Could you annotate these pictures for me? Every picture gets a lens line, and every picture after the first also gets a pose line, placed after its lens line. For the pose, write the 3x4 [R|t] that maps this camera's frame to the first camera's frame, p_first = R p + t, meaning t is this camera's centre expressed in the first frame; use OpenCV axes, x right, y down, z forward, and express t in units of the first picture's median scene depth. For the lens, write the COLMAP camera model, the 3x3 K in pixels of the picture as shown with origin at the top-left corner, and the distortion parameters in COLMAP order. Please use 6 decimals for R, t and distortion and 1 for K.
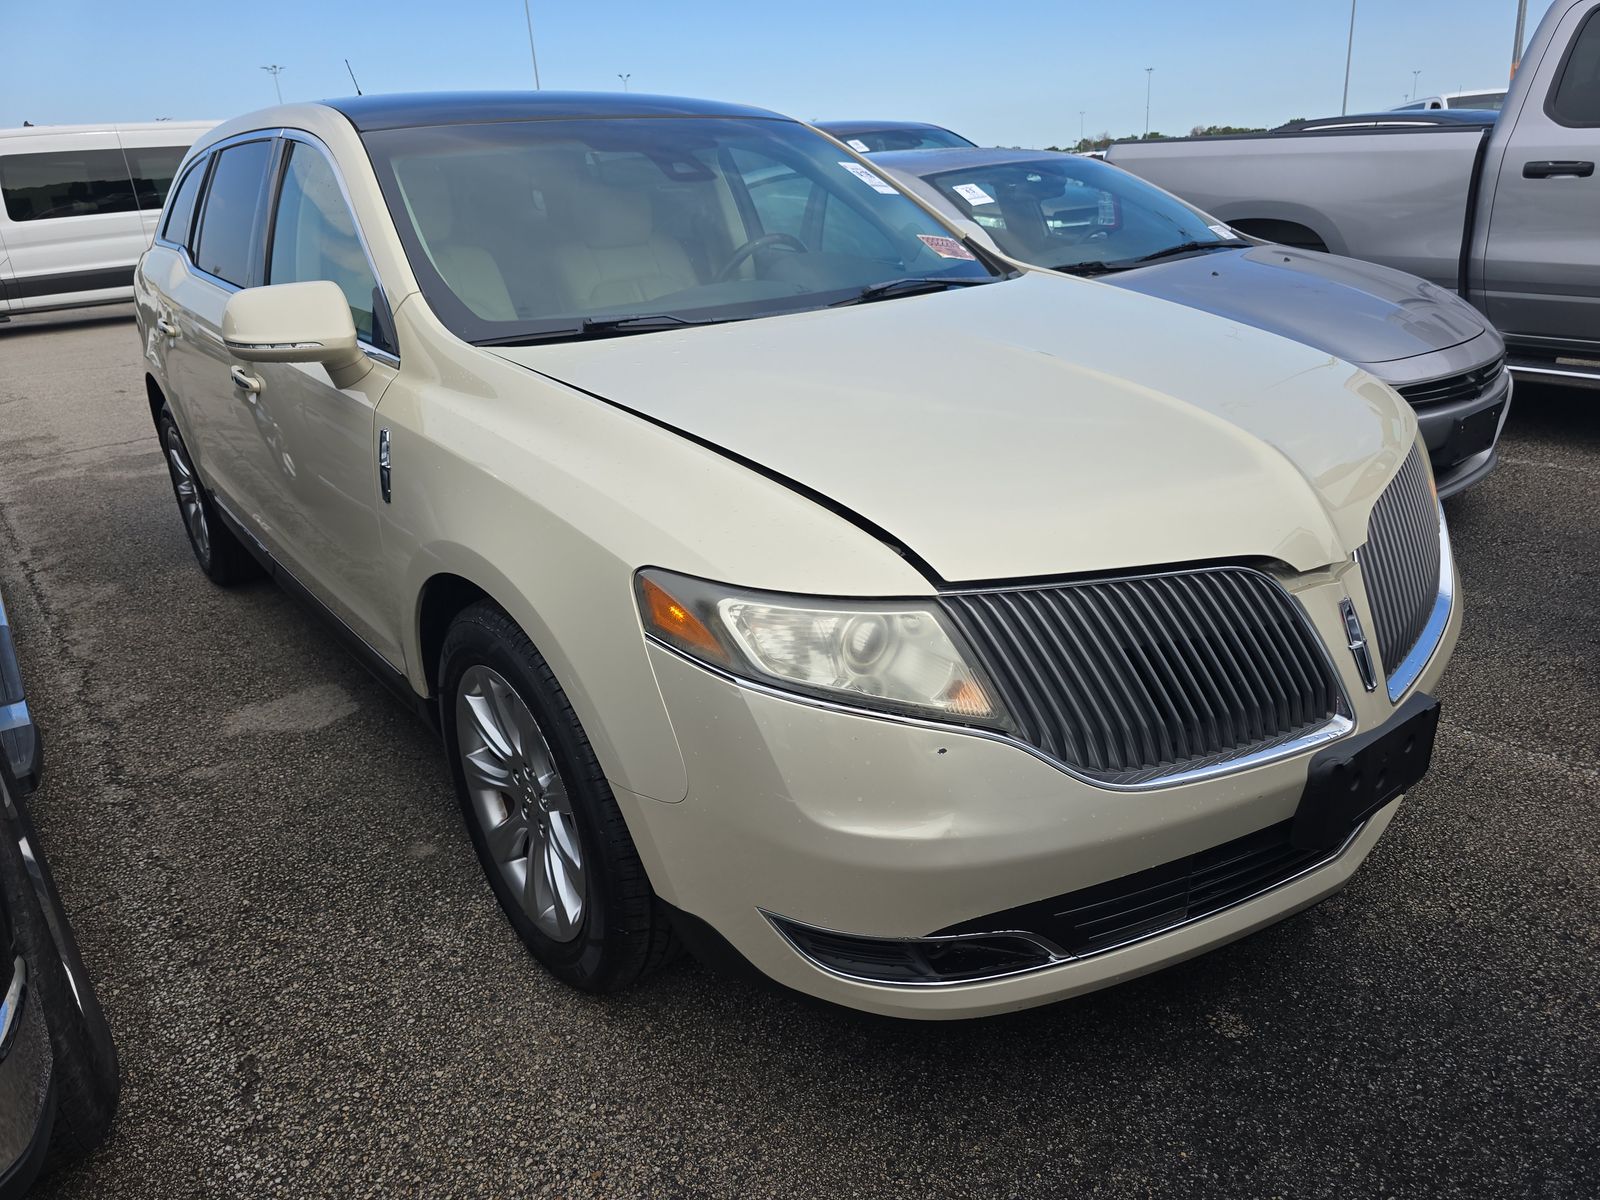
lens RADIAL K [[1071.9, 0, 800.0], [0, 1071.9, 600.0], [0, 0, 1]] dist [0.041522, -0.040085]
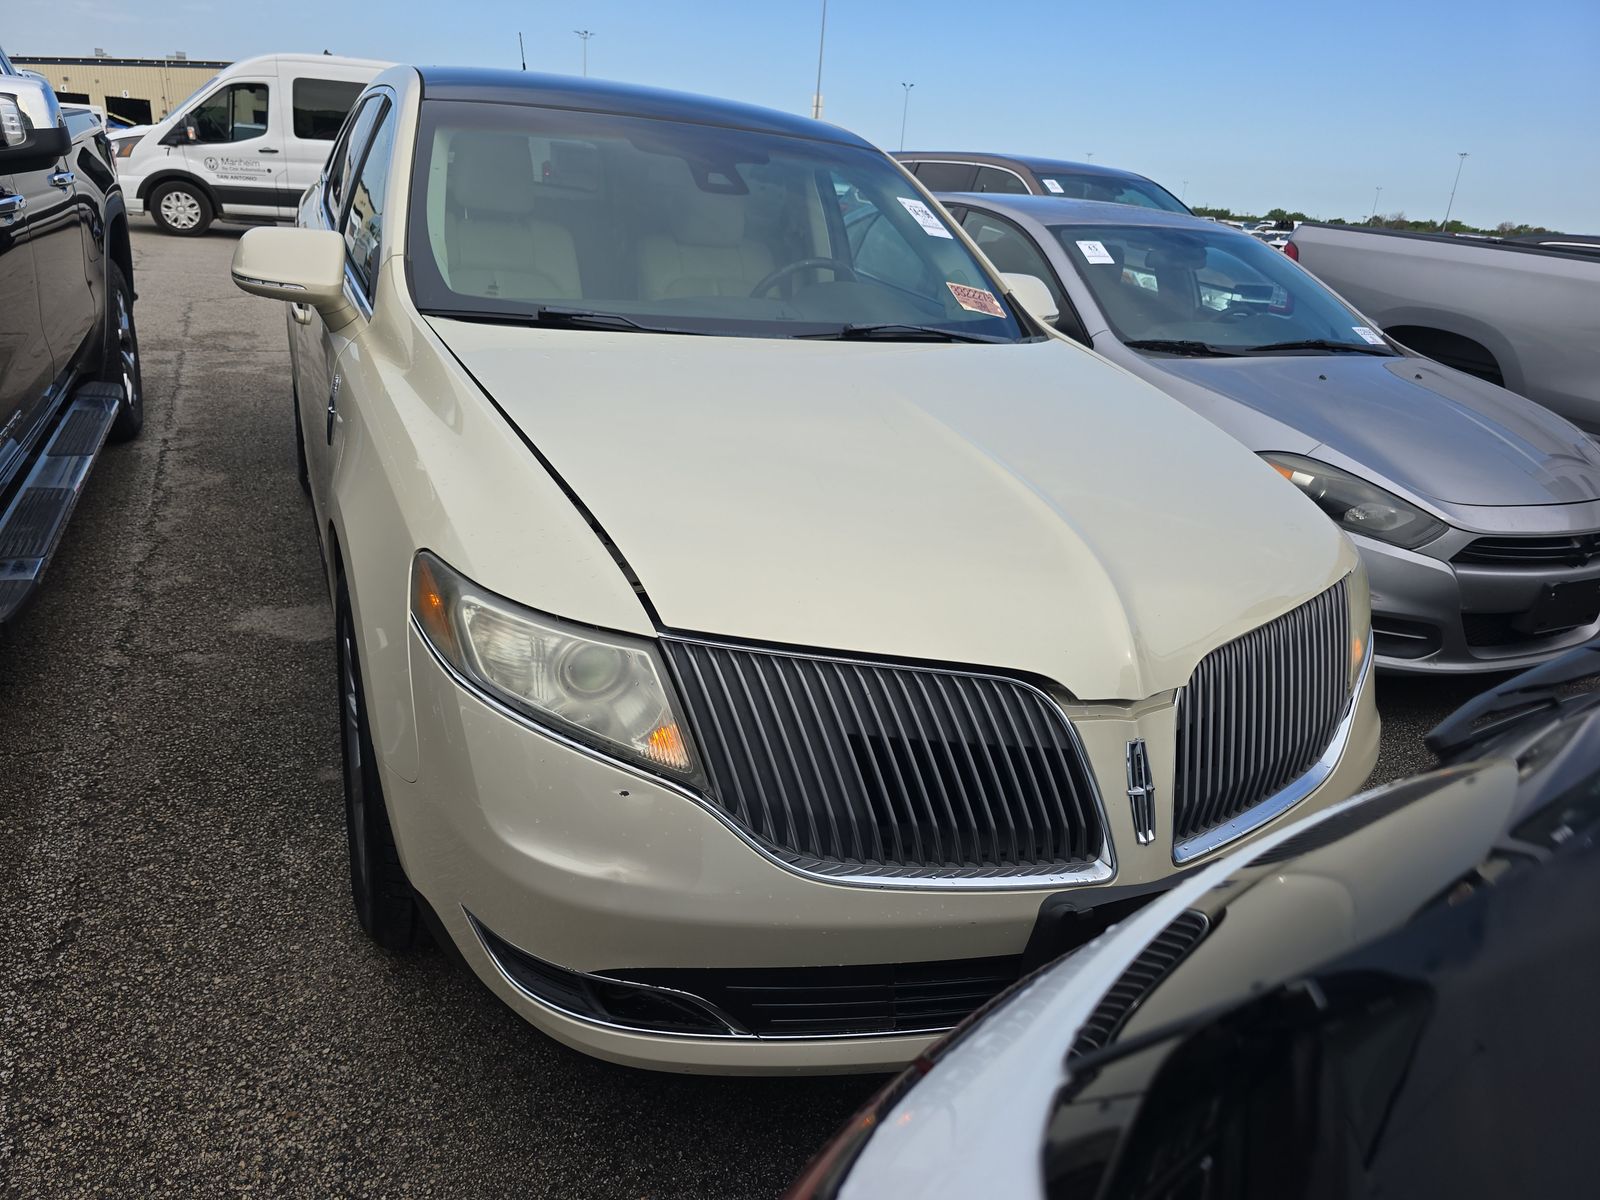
lens RADIAL K [[1071.9, 0, 800.0], [0, 1071.9, 600.0], [0, 0, 1]] dist [0.041522, -0.040085]
pose [[0.963851, 0.212842, -0.160282, 0.288822], [-0.214394, 0.976716, 0.007751, -0.052831], [0.158200, 0.026893, 0.987041, 0.032656]]
